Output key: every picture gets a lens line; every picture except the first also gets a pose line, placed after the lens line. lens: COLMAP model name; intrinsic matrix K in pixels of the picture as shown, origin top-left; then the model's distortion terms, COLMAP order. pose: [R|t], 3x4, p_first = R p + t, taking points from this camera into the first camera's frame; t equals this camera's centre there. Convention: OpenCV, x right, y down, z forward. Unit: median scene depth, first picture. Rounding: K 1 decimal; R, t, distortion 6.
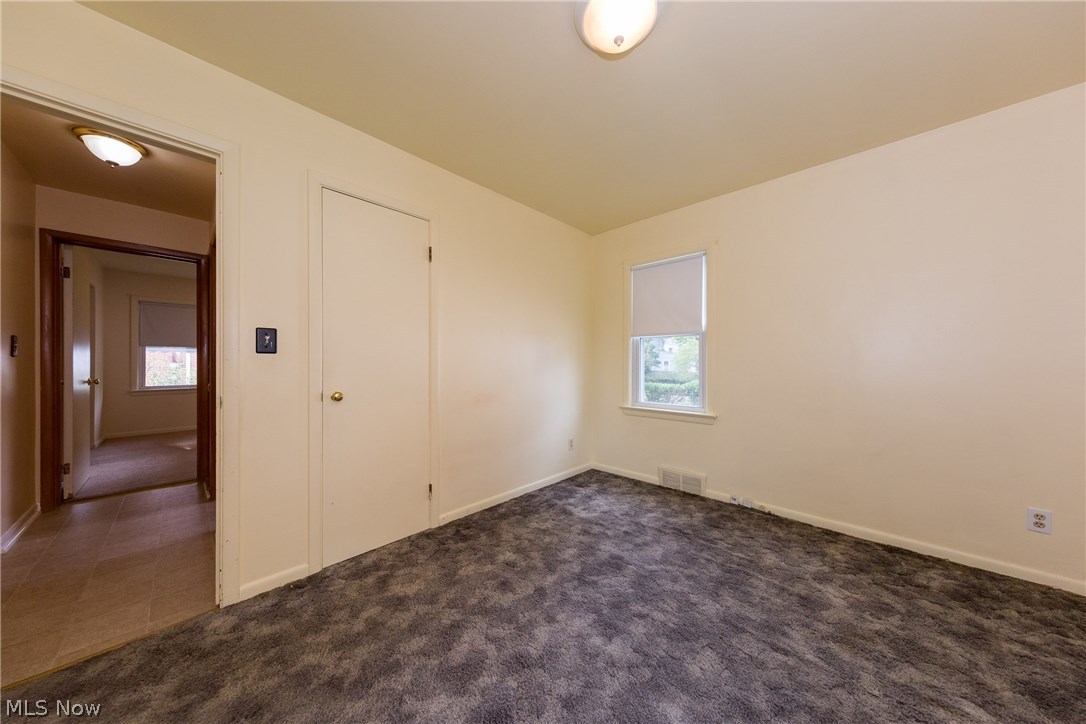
lens RADIAL K [[348.9, 0, 546.2], [0, 348.9, 362.4], [0, 0, 1]] dist [0.006256, -0.000161]
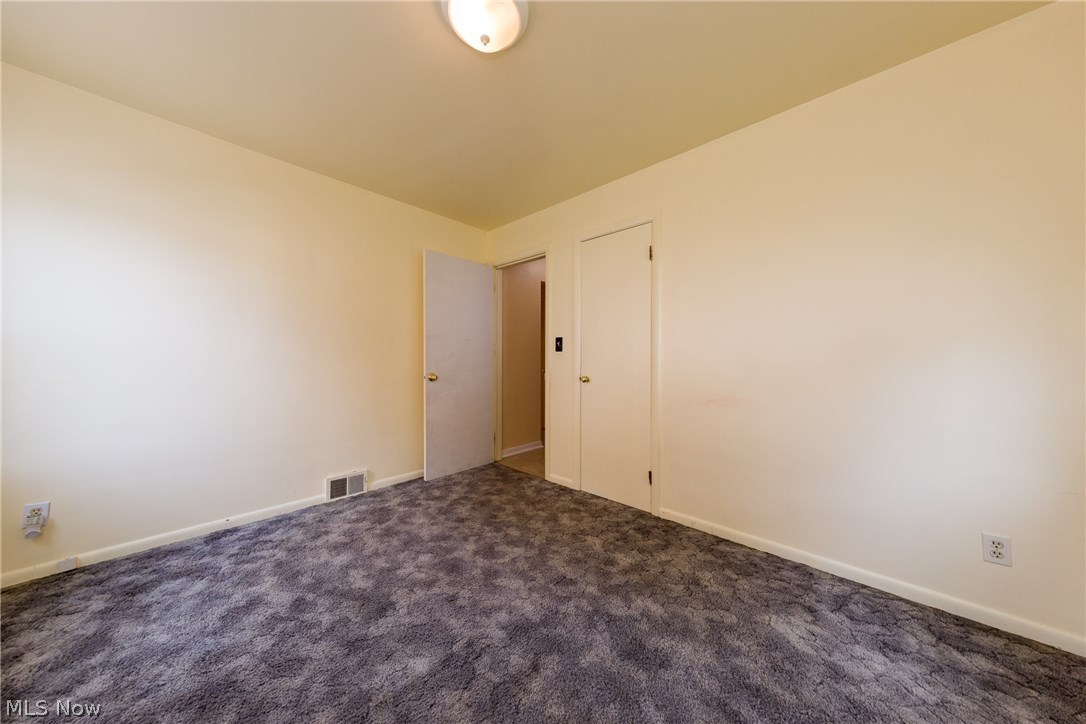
lens RADIAL K [[348.9, 0, 546.2], [0, 348.9, 362.4], [0, 0, 1]] dist [0.006256, -0.000161]
pose [[0.005809, 0.010066, -0.999932, 0.740048], [-0.001143, 0.999949, 0.010060, 0.009167], [0.999982, 0.001084, 0.005820, 0.697285]]
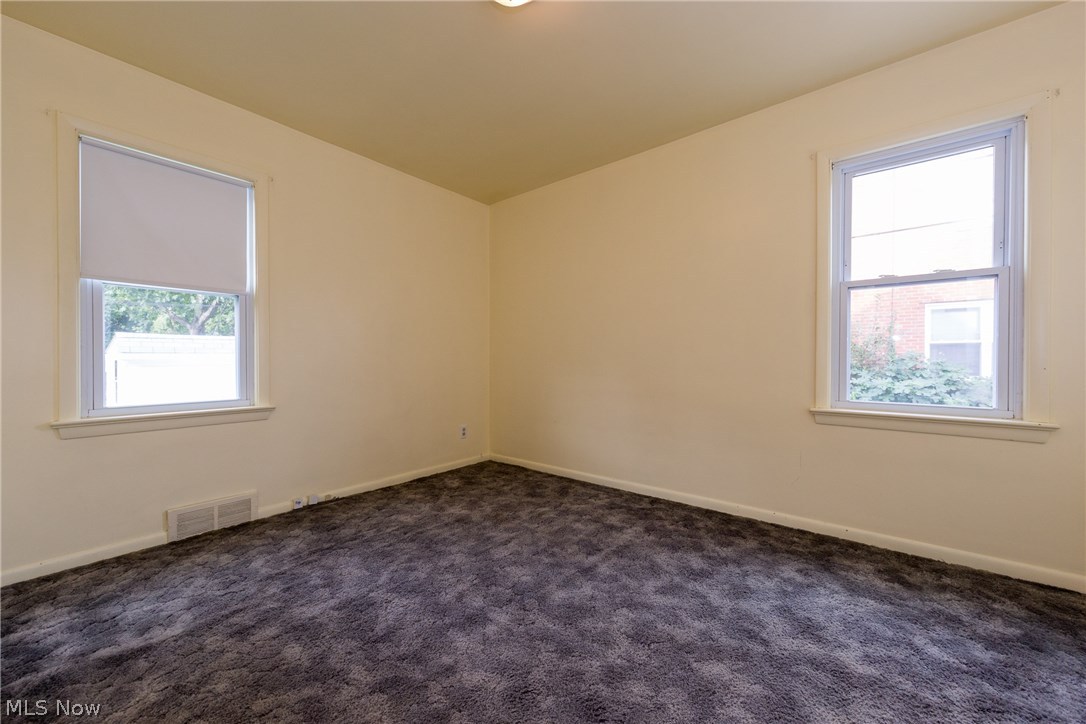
lens RADIAL K [[412.2, 0, 541.7], [0, 412.2, 359.4], [0, 0, 1]] dist [0.003403, 0.000016]
pose [[-0.071295, -0.000057, 0.997455, -0.576429], [0.002128, 0.999998, 0.000209, 0.061084], [-0.997453, 0.002137, -0.071294, 0.587525]]
